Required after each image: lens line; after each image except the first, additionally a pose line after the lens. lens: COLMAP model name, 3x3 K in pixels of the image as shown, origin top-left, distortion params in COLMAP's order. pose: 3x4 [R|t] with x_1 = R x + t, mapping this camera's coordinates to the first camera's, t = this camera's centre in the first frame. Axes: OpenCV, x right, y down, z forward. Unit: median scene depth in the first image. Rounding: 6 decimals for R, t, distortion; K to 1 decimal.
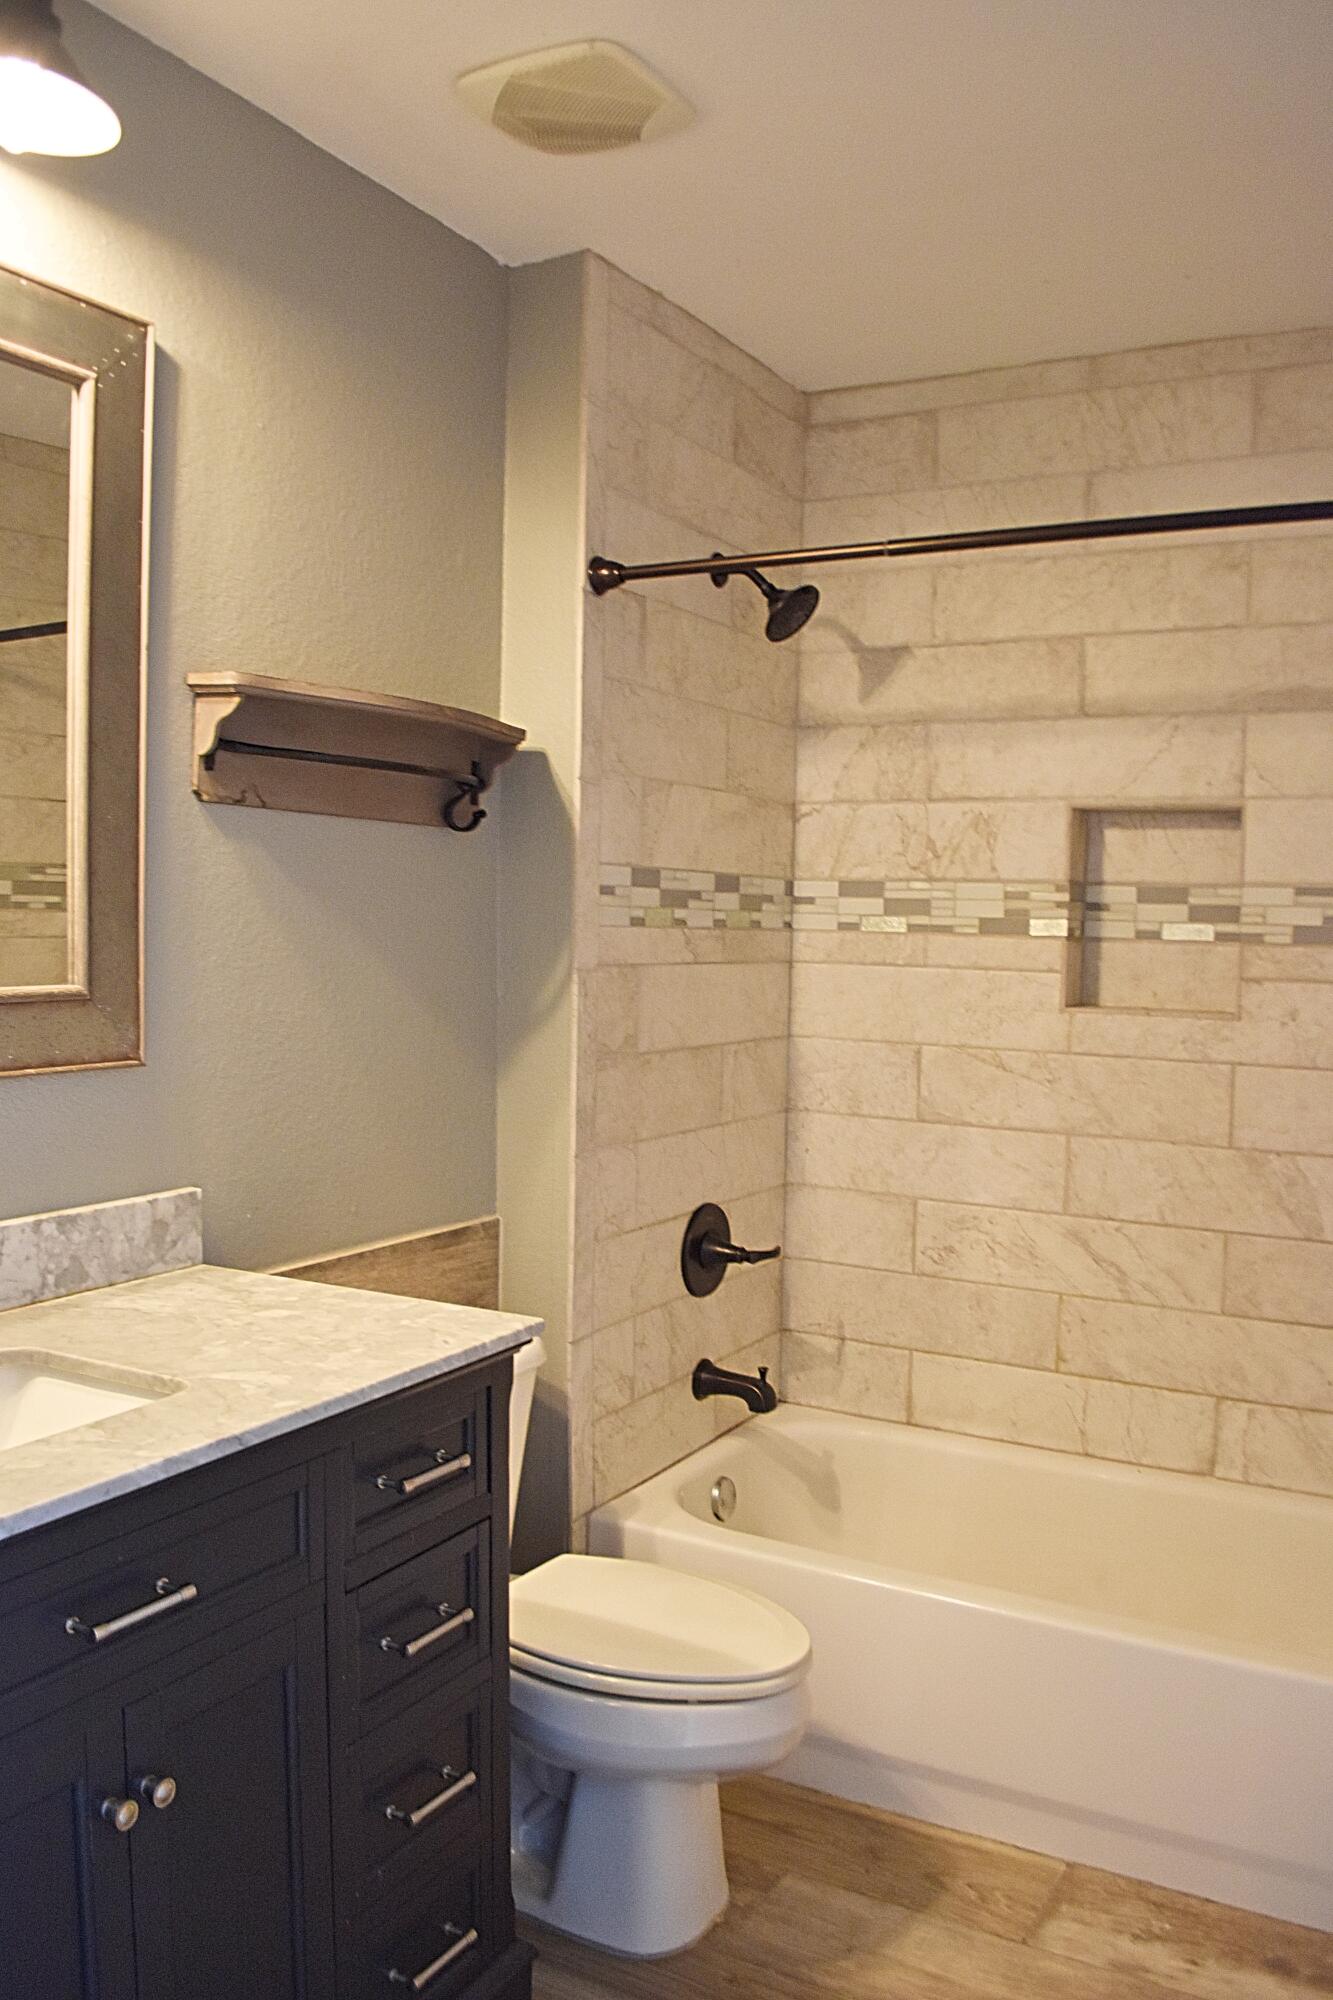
lens RADIAL K [[1582.2, 0, 671.6], [0, 1582.2, 1007.3], [0, 0, 1]] dist [-0.075281, 0.005433]
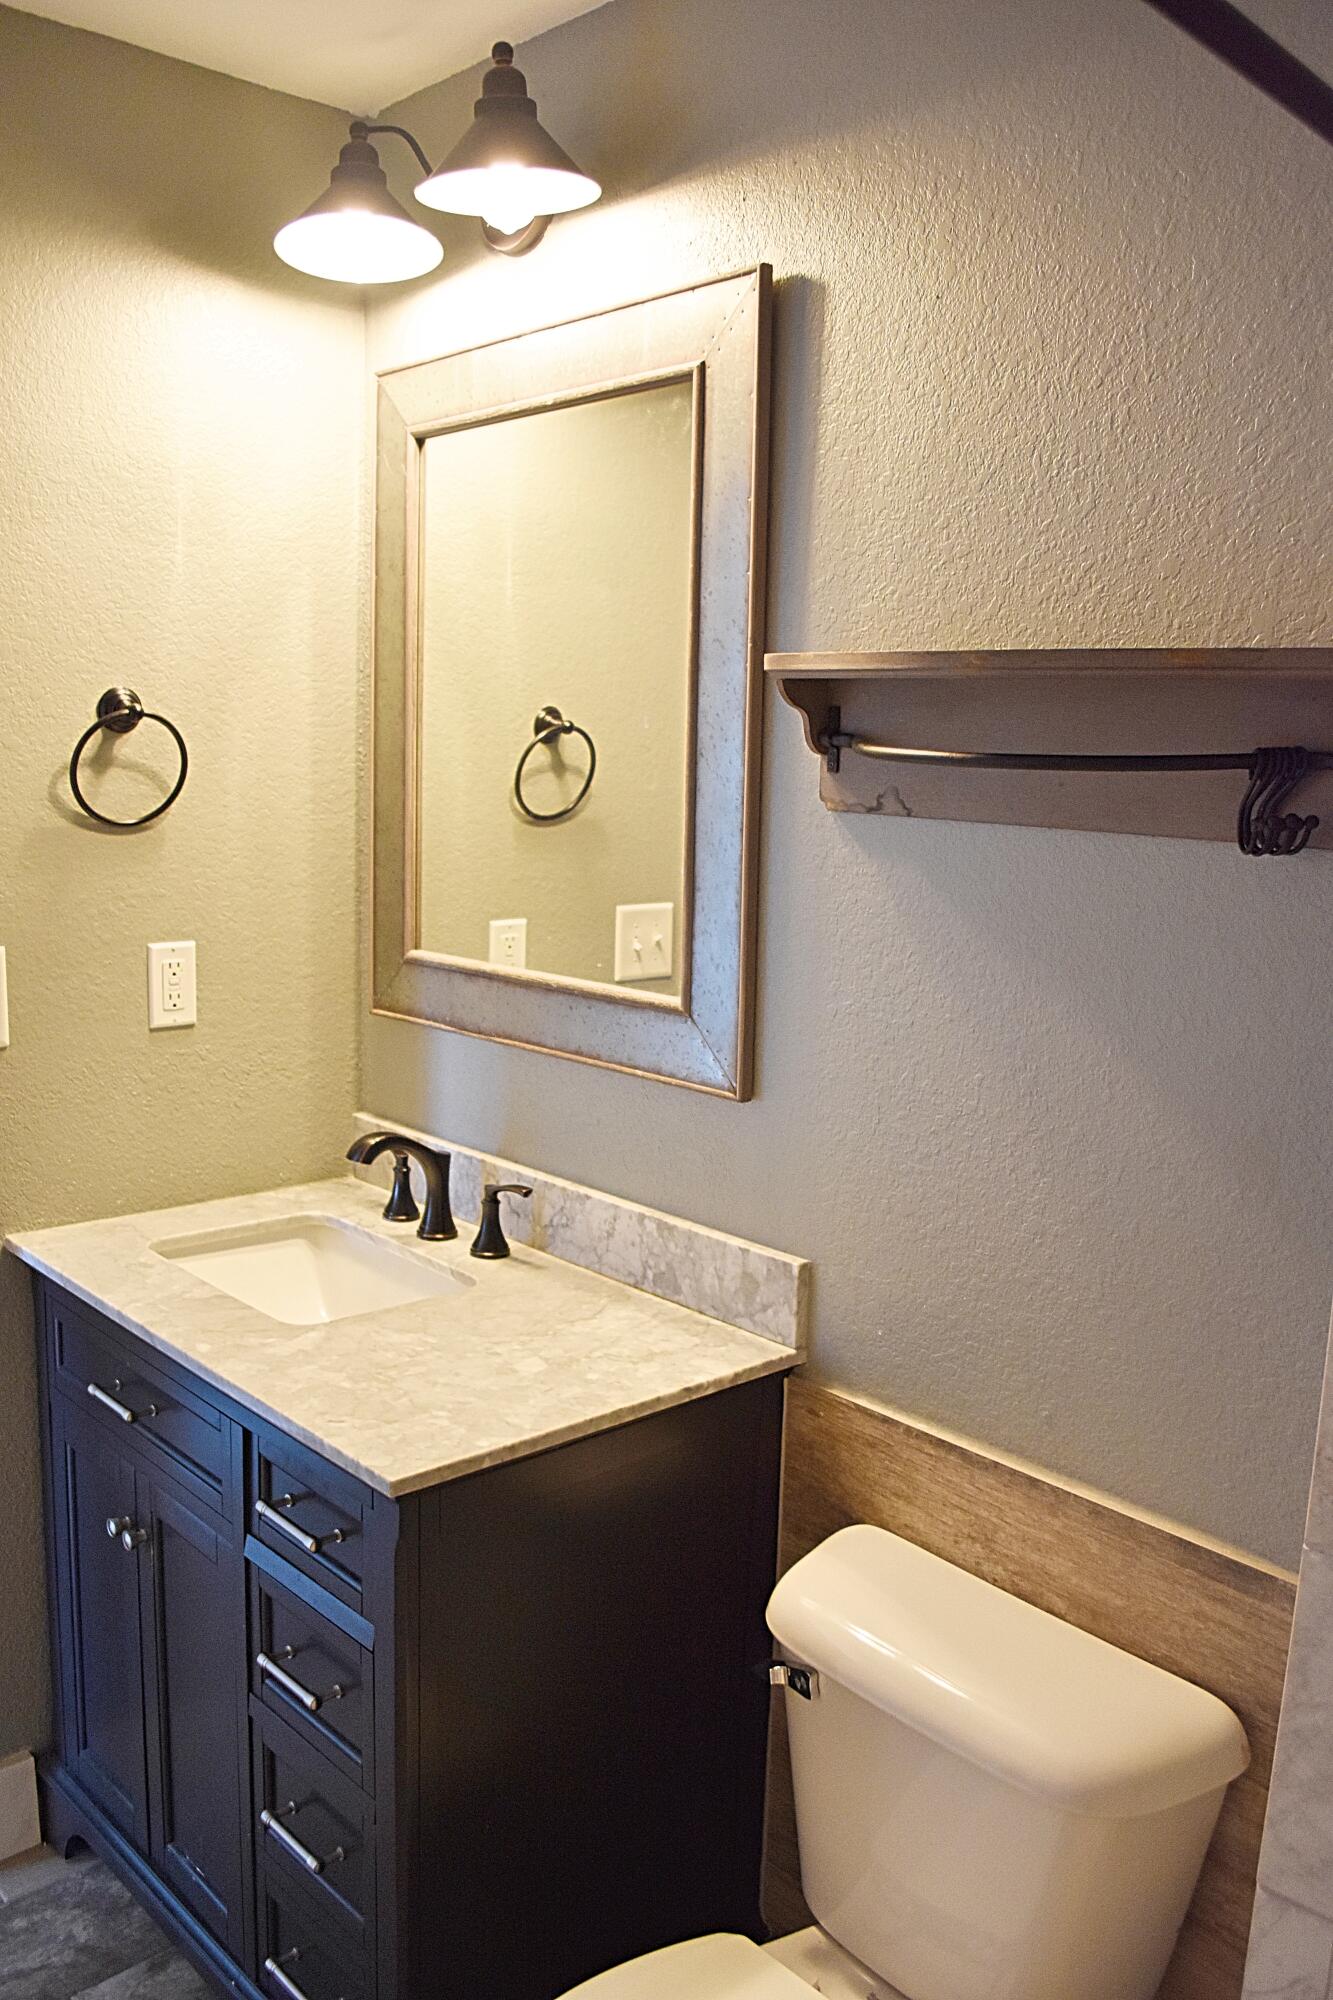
lens RADIAL K [[1582.2, 0, 667.4], [0, 1582.2, 1007.7], [0, 0, 1]] dist [-0.075281, 0.005433]
pose [[-0.299533, 0.121298, -0.946344, 0.573171], [-0.085702, 0.984455, 0.153309, -0.163358], [0.950229, 0.127025, -0.284482, 1.278875]]
